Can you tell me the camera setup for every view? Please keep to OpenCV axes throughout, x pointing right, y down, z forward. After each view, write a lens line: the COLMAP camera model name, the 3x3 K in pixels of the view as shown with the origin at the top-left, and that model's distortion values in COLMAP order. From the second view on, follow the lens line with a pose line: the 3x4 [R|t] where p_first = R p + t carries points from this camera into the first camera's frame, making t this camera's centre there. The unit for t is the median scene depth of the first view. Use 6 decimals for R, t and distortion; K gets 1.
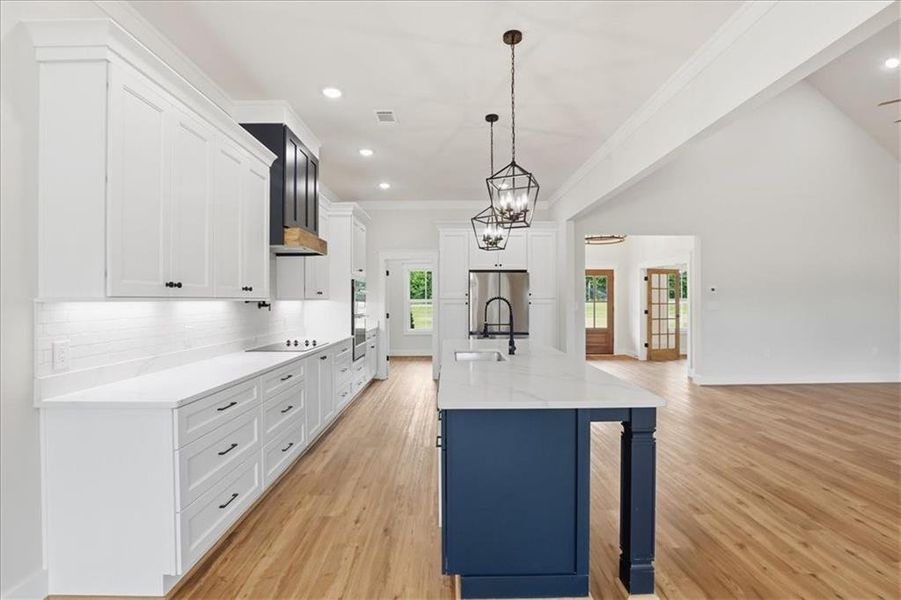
lens RADIAL K [[415.5, 0, 447.6], [0, 415.5, 300.2], [0, 0, 1]] dist [-0.023903, -0.000046]
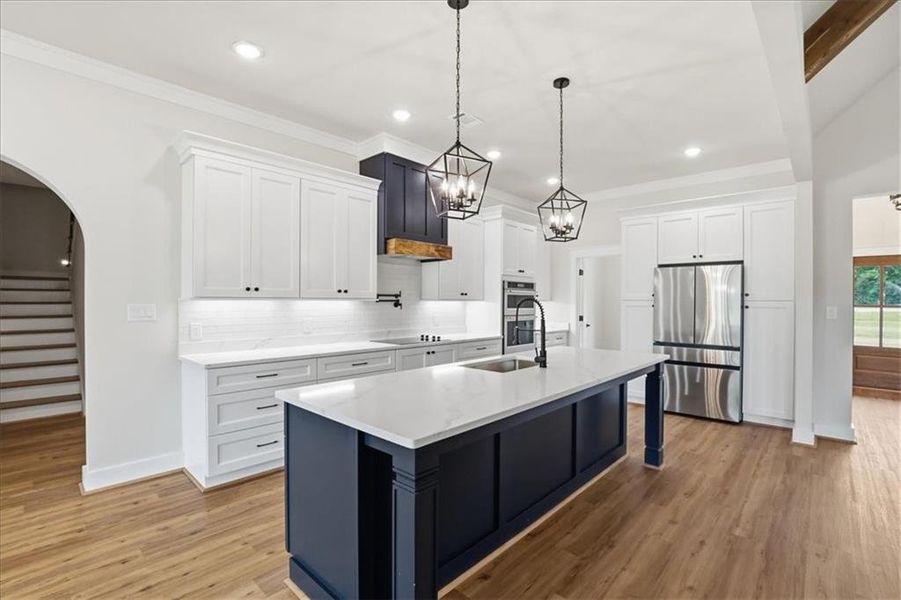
lens RADIAL K [[407.6, 0, 451.9], [0, 407.6, 304.0], [0, 0, 1]] dist [-0.035163, 0.000390]
pose [[0.728579, 0.011597, -0.684864, 0.369815], [-0.006989, 0.999930, 0.009498, -0.001220], [0.684926, -0.002134, 0.728609, 0.187718]]
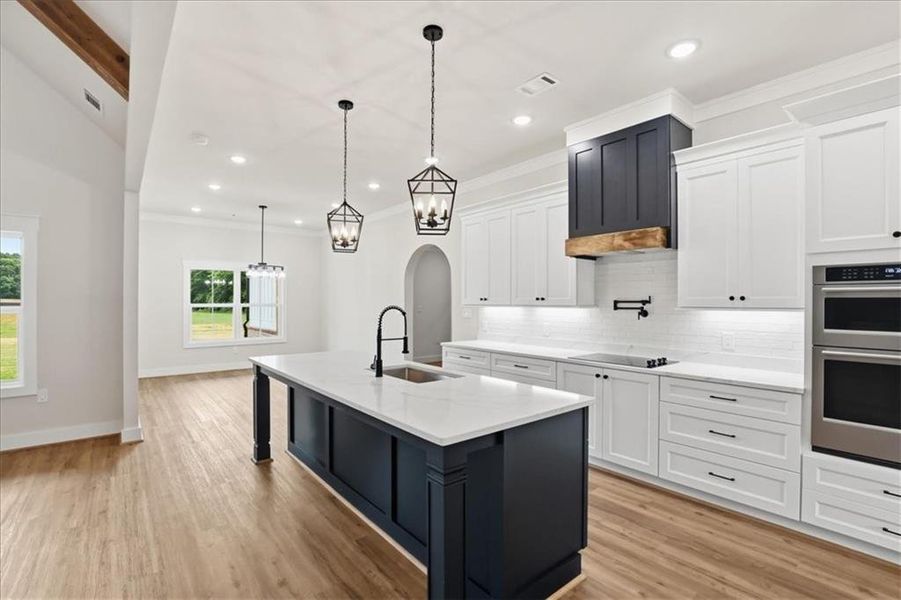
lens RADIAL K [[415.5, 0, 447.6], [0, 415.5, 300.2], [0, 0, 1]] dist [-0.023903, -0.000046]
pose [[-0.772969, -0.013216, -0.634306, 0.367829], [-0.010285, 0.999913, -0.008300, -0.005285], [0.634360, 0.000109, -0.773037, 1.106847]]
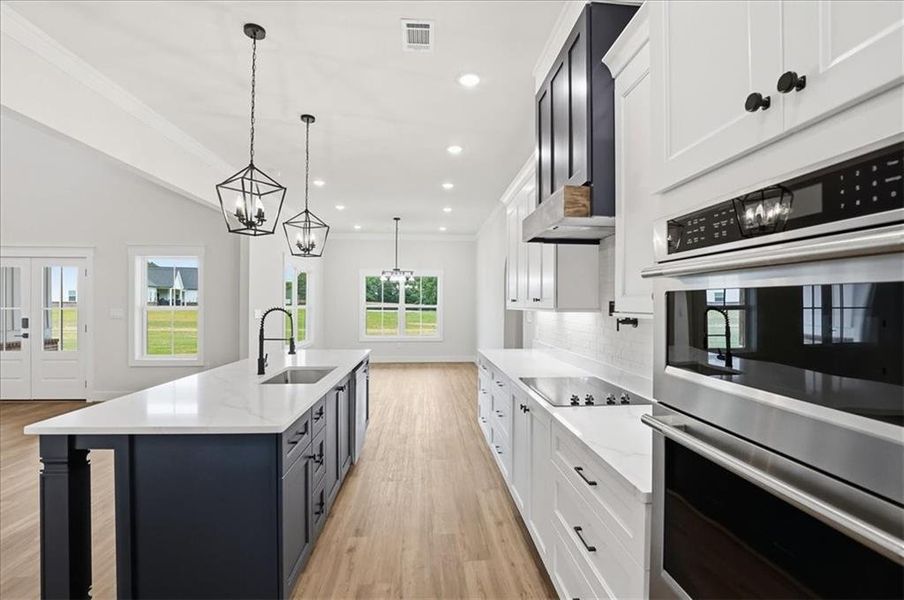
lens RADIAL K [[414.1, 0, 453.0], [0, 414.1, 304.1], [0, 0, 1]] dist [-0.033226, 0.001007]
pose [[-0.997722, -0.011446, -0.066478, -0.115271], [-0.011697, 0.999926, 0.003389, -0.010035], [0.066434, 0.004159, -0.997782, 1.206788]]
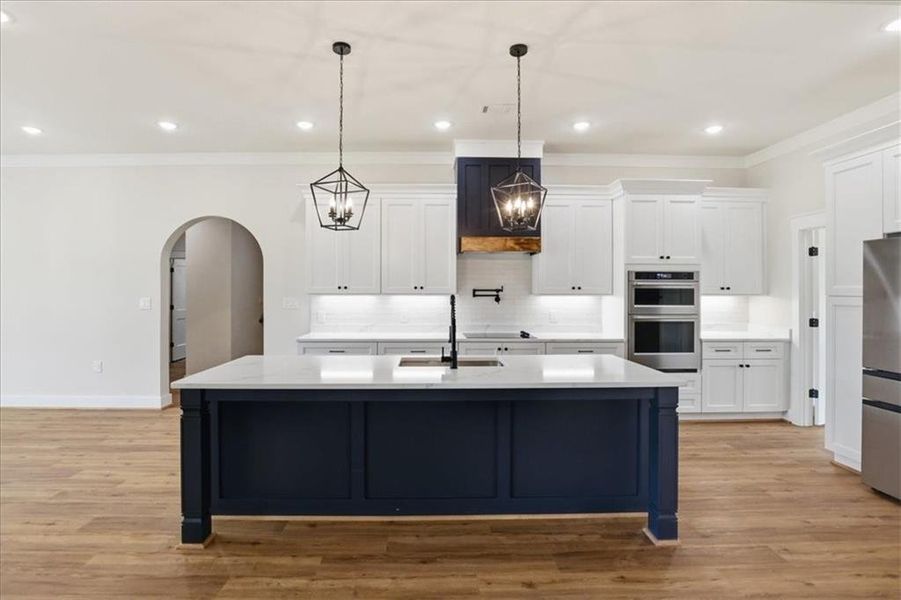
lens RADIAL K [[428.4, 0, 437.4], [0, 428.4, 289.3], [0, 0, 1]] dist [-0.032779, 0.000295]
pose [[0.008743, -0.012439, -0.999884, 0.621131], [-0.002199, 0.999920, -0.012459, -0.002005], [0.999959, 0.002308, 0.008715, 0.623347]]
